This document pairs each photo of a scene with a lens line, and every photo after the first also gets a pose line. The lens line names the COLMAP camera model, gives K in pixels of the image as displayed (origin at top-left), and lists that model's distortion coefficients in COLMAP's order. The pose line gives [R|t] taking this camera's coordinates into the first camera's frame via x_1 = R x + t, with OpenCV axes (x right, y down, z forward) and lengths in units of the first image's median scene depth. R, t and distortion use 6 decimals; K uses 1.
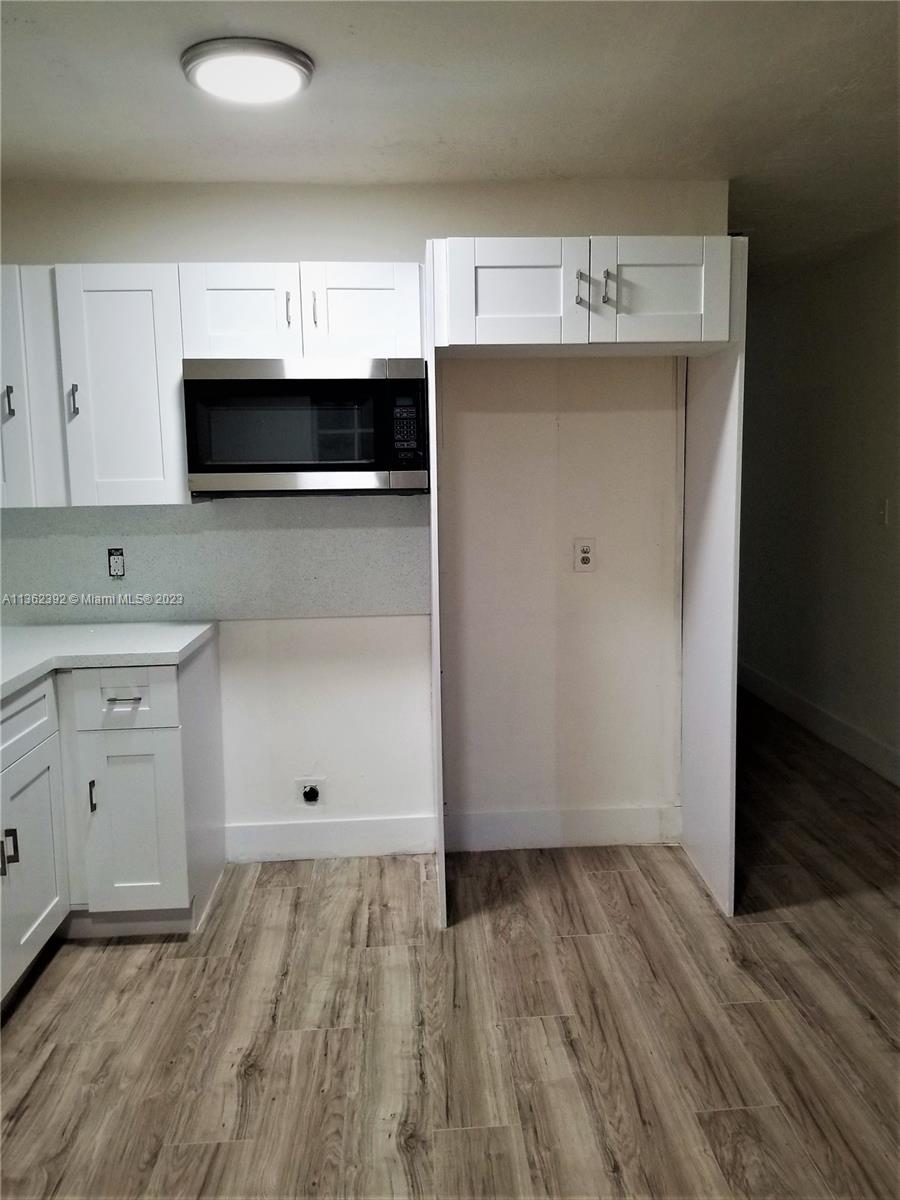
lens RADIAL K [[969.3, 0, 464.3], [0, 969.3, 575.2], [0, 0, 1]] dist [0.031288, -0.053329]
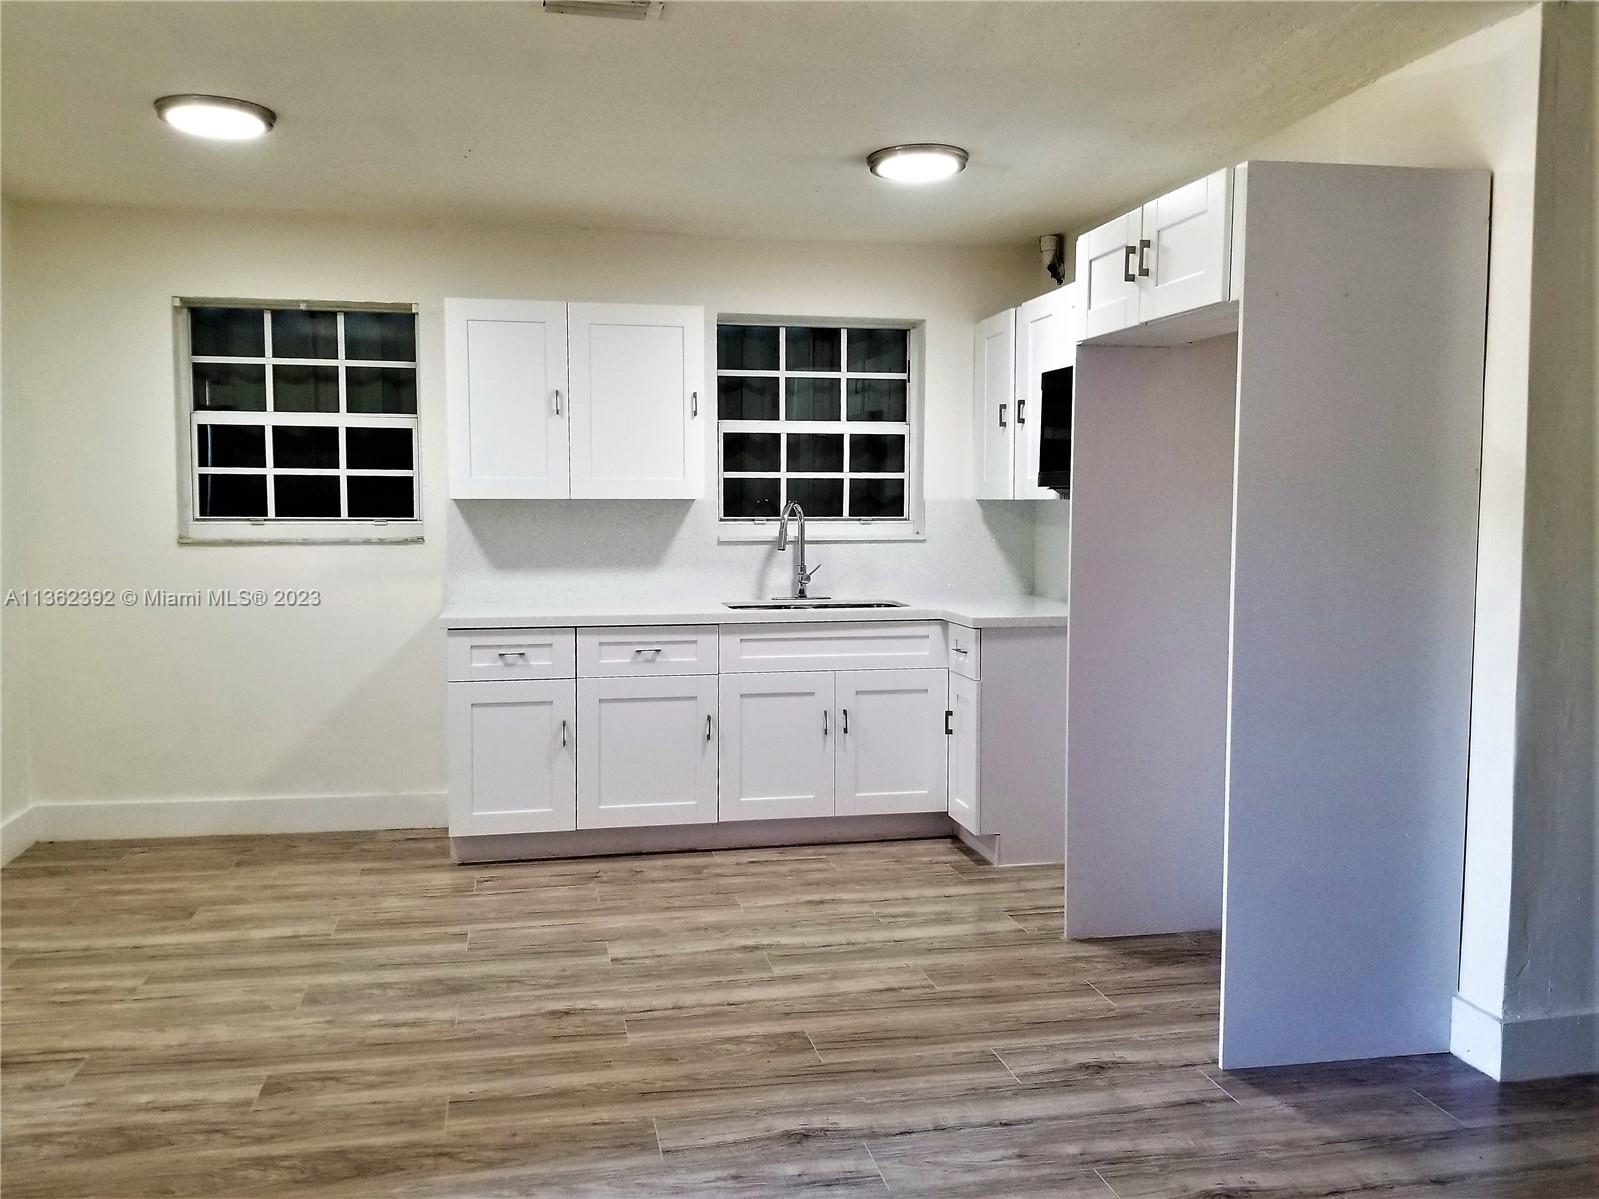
lens RADIAL K [[1298.4, 0, 790.9], [0, 1298.4, 576.8], [0, 0, 1]] dist [0.096099, -0.192477]
pose [[0.137492, 0.080958, -0.987189, 1.293873], [-0.110688, 0.991667, 0.065909, -0.054626], [0.984299, 0.100208, 0.145307, 0.539800]]
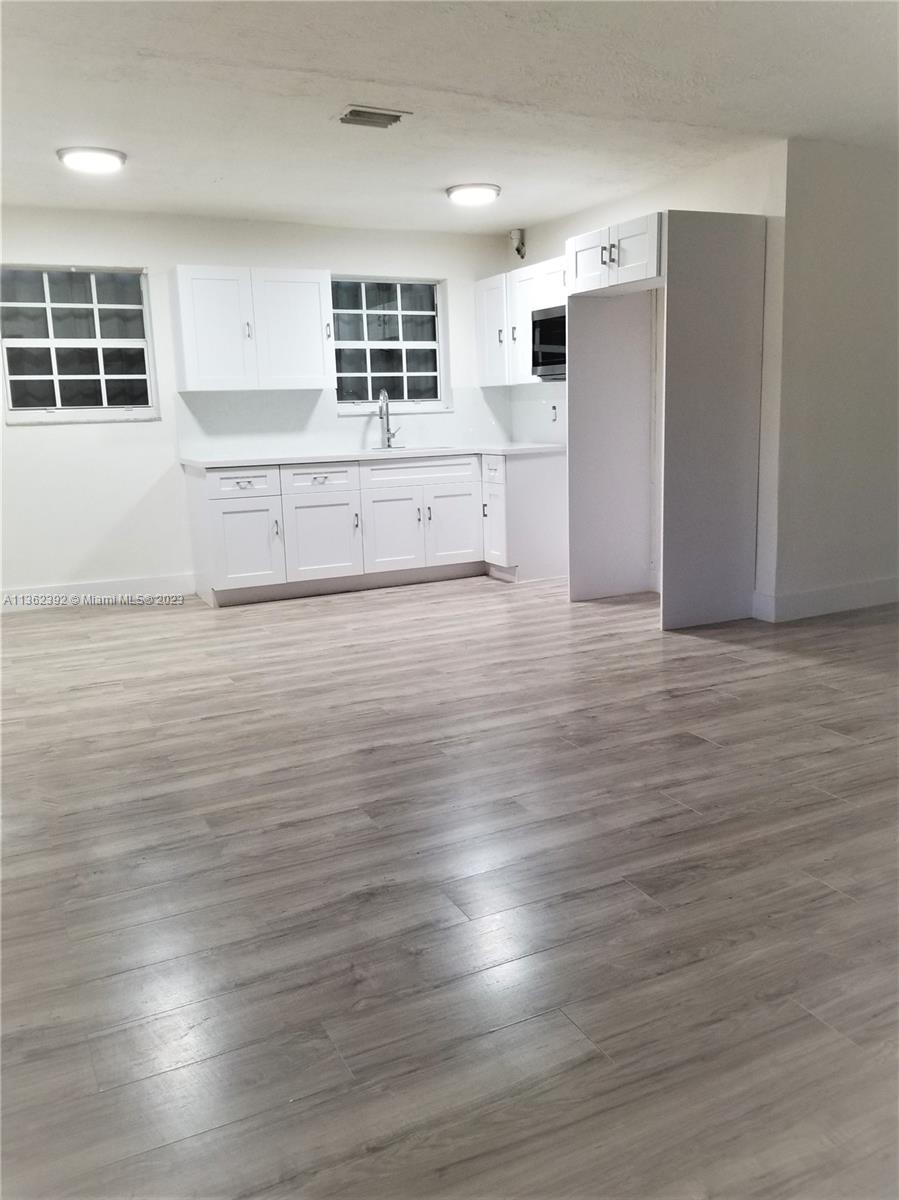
lens RADIAL K [[974.4, 0, 492.9], [0, 974.4, 595.6], [0, 0, 1]] dist [0.096099, -0.192477]
pose [[0.411366, 0.183175, -0.892875, 1.789816], [-0.076903, 0.983080, 0.166250, 0.038437], [0.908220, 0.000276, 0.418493, 0.039892]]
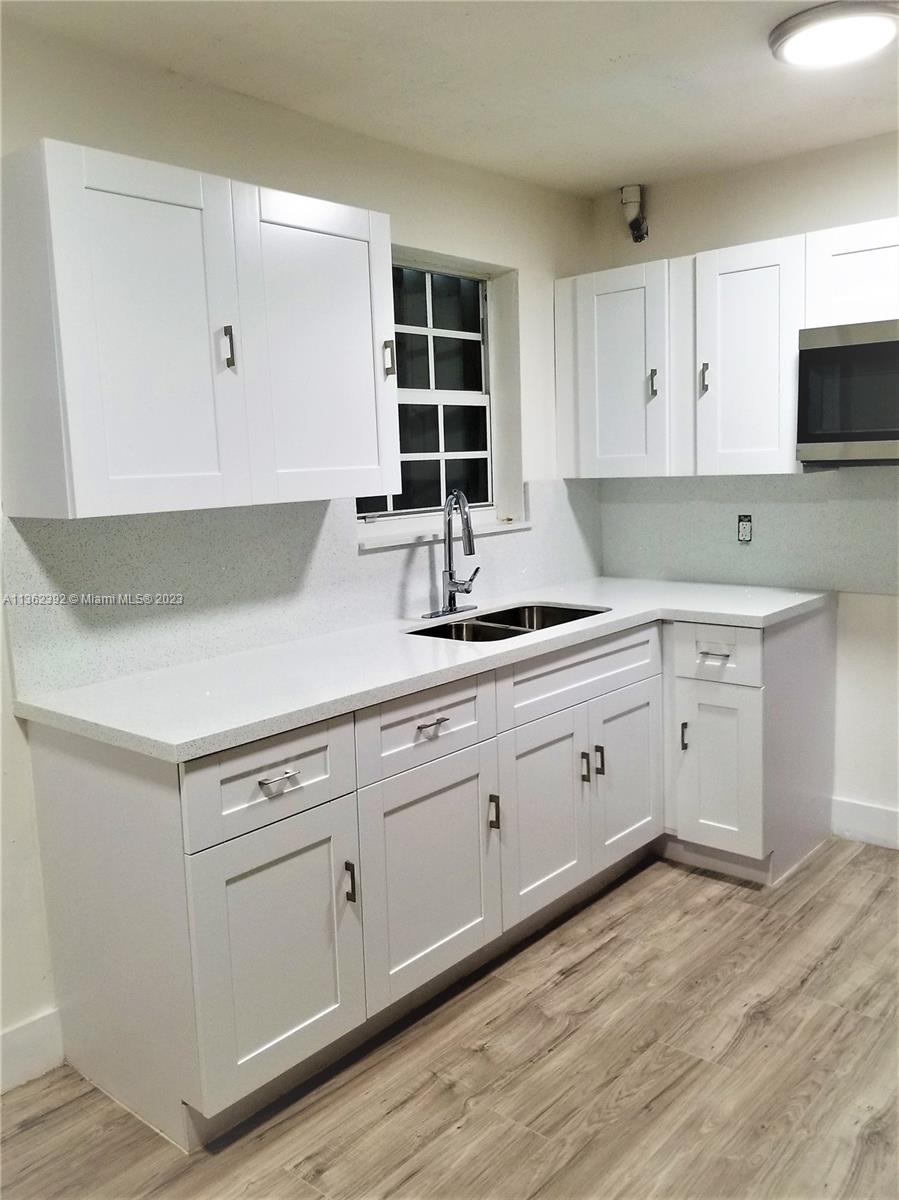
lens RADIAL K [[994.3, 0, 468.2], [0, 994.3, 588.2], [0, 0, 1]] dist [0.079200, -0.121786]
pose [[0.721967, 0.085737, -0.686595, 0.216518], [-0.054023, 0.996249, 0.067599, -0.006671], [0.689816, -0.011712, 0.723890, 0.001088]]
